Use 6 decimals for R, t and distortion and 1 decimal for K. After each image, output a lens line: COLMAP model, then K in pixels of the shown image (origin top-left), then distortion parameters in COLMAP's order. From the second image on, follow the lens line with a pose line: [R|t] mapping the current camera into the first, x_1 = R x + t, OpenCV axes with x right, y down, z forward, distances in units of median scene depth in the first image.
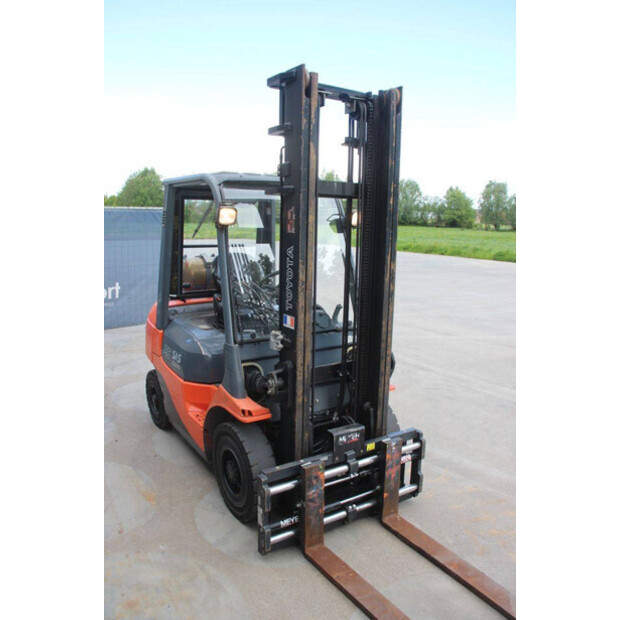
lens RADIAL K [[514.7, 0, 310.0], [0, 514.7, 310.0], [0, 0, 1]] dist [-0.174877, 0.152919]
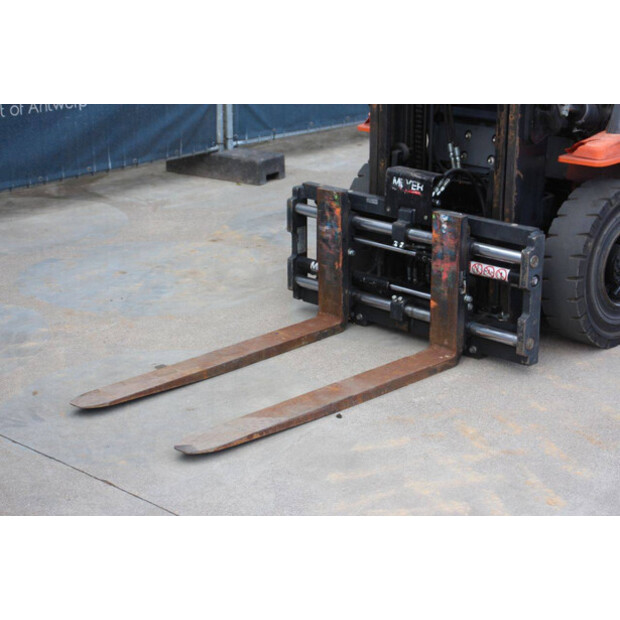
lens RADIAL K [[1347.6, 0, 310.0], [0, 1347.6, 310.0], [0, 0, 1]] dist [0.303201, 0.122050]
pose [[0.206115, 0.280745, -0.937389, 1.678195], [-0.161615, 0.954570, 0.250355, -0.004107], [0.965089, 0.099894, 0.242124, 0.484202]]
